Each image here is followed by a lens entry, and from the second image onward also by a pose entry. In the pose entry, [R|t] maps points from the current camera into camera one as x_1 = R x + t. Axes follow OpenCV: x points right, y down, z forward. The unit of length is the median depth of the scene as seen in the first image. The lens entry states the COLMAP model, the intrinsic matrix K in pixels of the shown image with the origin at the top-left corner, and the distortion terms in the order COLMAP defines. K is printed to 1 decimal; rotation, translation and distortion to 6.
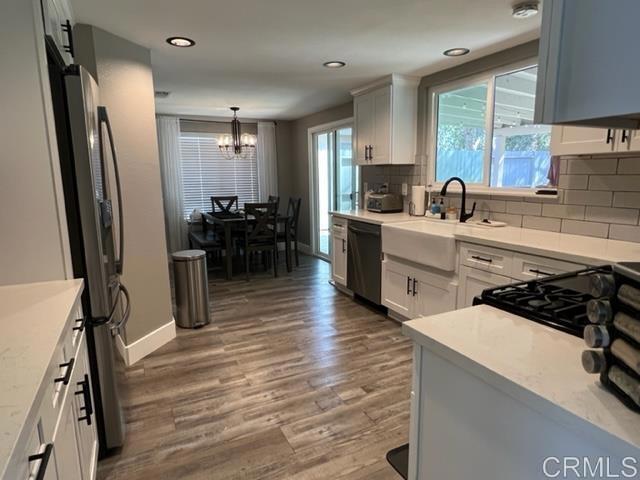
lens RADIAL K [[407.3, 0, 318.2], [0, 407.3, 239.3], [0, 0, 1]] dist [0.051577, 0.000678]
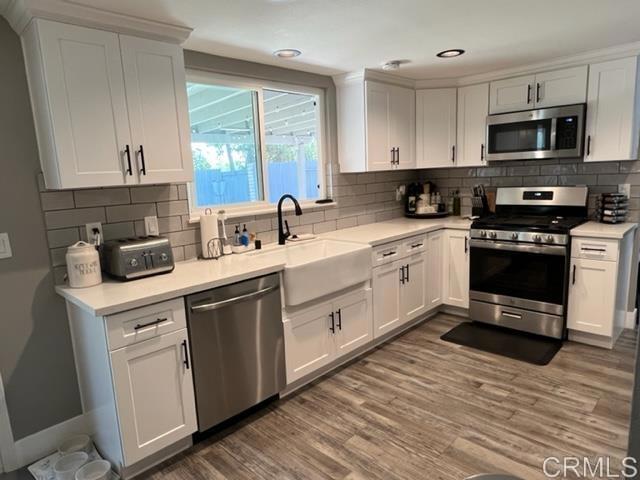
lens RADIAL K [[406.8, 0, 318.6], [0, 406.8, 244.7], [0, 0, 1]] dist [-0.024253, -0.004316]
pose [[-0.324702, -0.118317, 0.938387, -0.574264], [0.224153, 0.954253, 0.197879, -0.225483], [-0.918871, 0.274594, -0.283327, 1.349672]]
